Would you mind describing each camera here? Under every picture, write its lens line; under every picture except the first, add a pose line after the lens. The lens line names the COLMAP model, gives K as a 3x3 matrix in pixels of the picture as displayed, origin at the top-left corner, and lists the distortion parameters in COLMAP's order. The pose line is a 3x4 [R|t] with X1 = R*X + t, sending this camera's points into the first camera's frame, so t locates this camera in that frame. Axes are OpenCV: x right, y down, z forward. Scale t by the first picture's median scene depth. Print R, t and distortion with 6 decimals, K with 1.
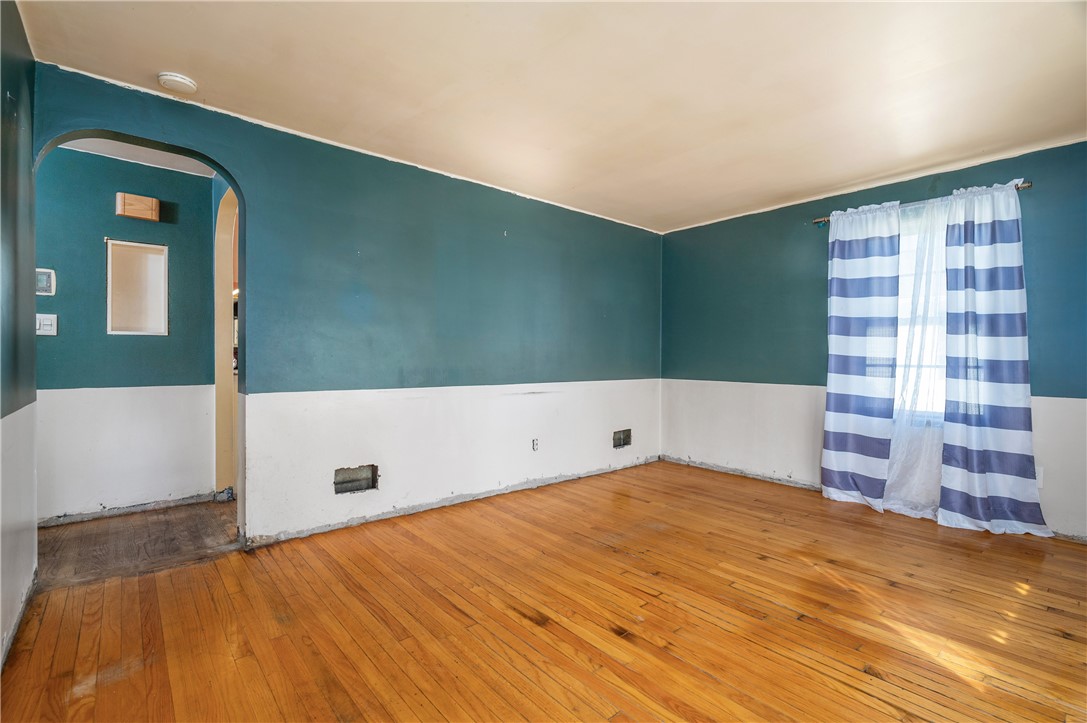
lens RADIAL K [[492.4, 0, 539.9], [0, 492.4, 362.1], [0, 0, 1]] dist [0.007996, -0.001984]
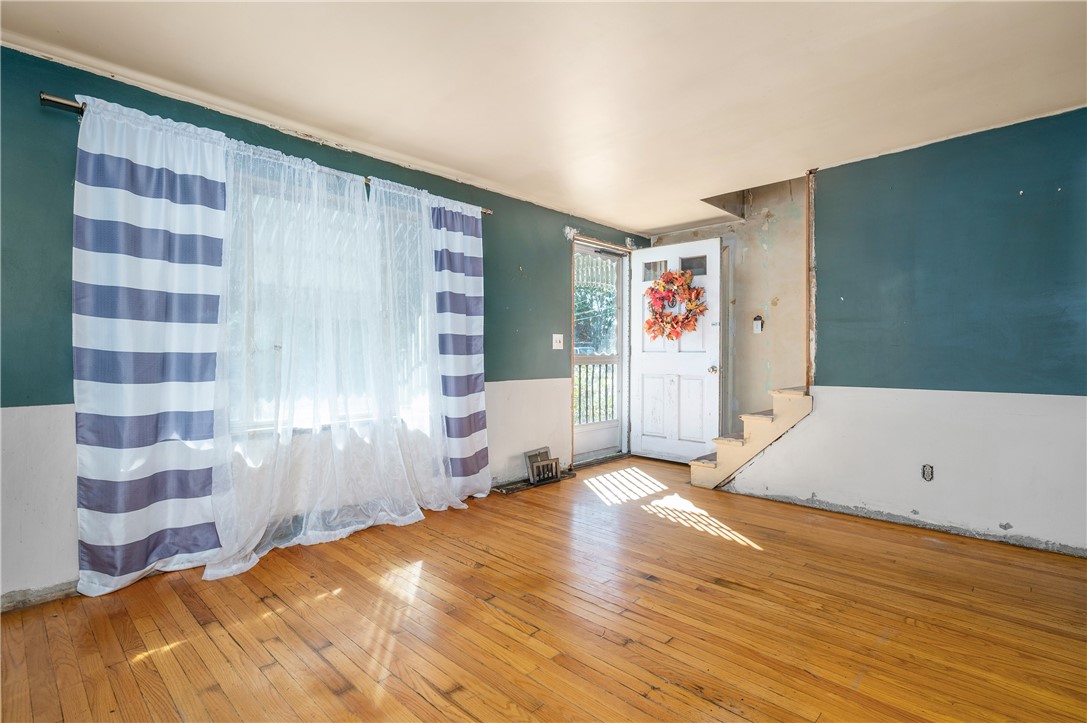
lens RADIAL K [[524.5, 0, 541.8], [0, 524.5, 354.5], [0, 0, 1]] dist [0.001978, -0.000083]
pose [[-0.994268, -0.007765, -0.106634, 0.401099], [-0.009024, 0.999895, 0.011331, -0.013913], [0.106535, 0.012228, -0.994234, 1.570161]]
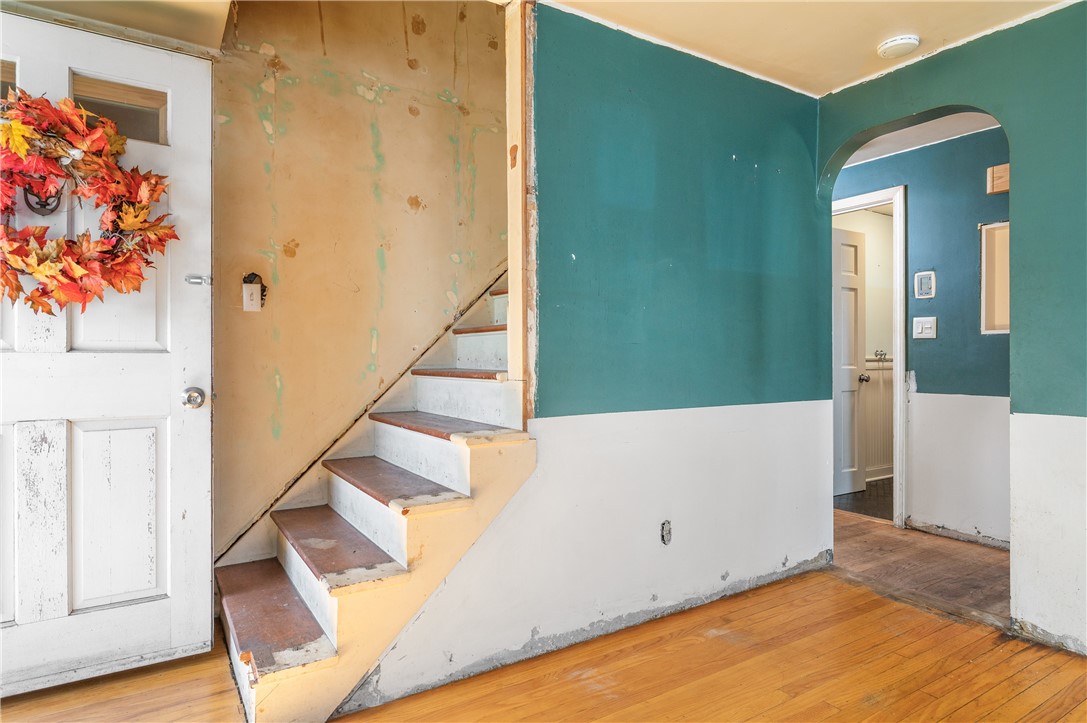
lens RADIAL K [[616.2, 0, 535.0], [0, 616.2, 355.5], [0, 0, 1]] dist [-0.004093, 0.004934]
pose [[-0.140017, -0.010286, -0.990096, 0.365252], [-0.011174, 0.999899, -0.008808, -0.000737], [0.990086, 0.009830, -0.140118, 0.442673]]
